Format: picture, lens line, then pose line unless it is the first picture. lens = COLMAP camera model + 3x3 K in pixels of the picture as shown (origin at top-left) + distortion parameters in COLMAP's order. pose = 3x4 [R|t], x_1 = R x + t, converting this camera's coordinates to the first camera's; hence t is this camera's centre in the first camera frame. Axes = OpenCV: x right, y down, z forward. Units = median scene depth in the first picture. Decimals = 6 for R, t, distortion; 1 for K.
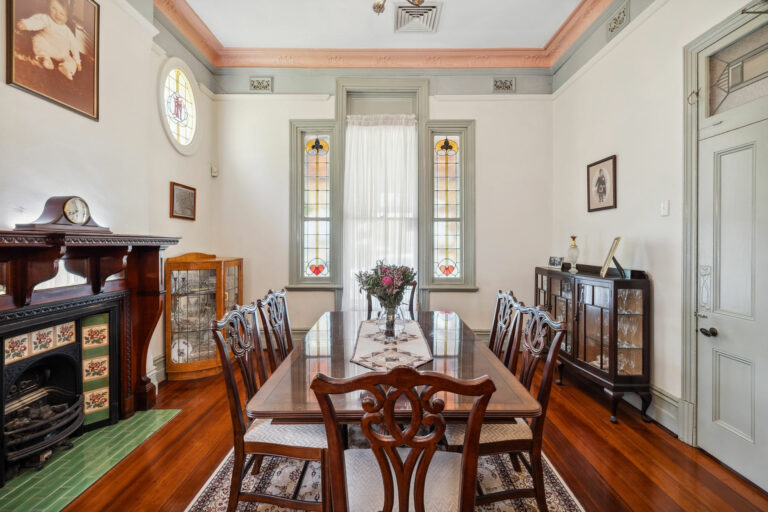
lens RADIAL K [[357.4, 0, 384.2], [0, 357.4, 243.7], [0, 0, 1]] dist [0.021052, 0.000274]
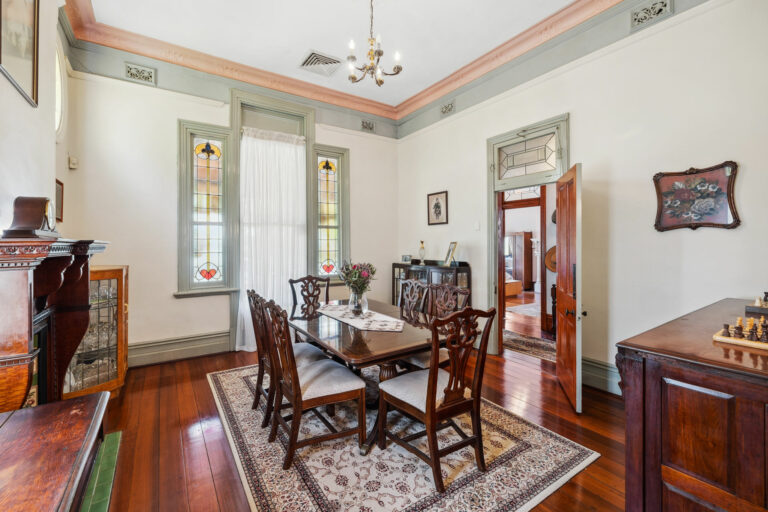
lens RADIAL K [[357.4, 0, 384.2], [0, 357.4, 243.7], [0, 0, 1]] dist [0.021052, 0.000274]
pose [[0.815276, -0.004931, 0.579051, -0.377252], [0.008250, 0.999961, -0.003100, -0.005576], [-0.579013, 0.007304, 0.815285, -0.100242]]
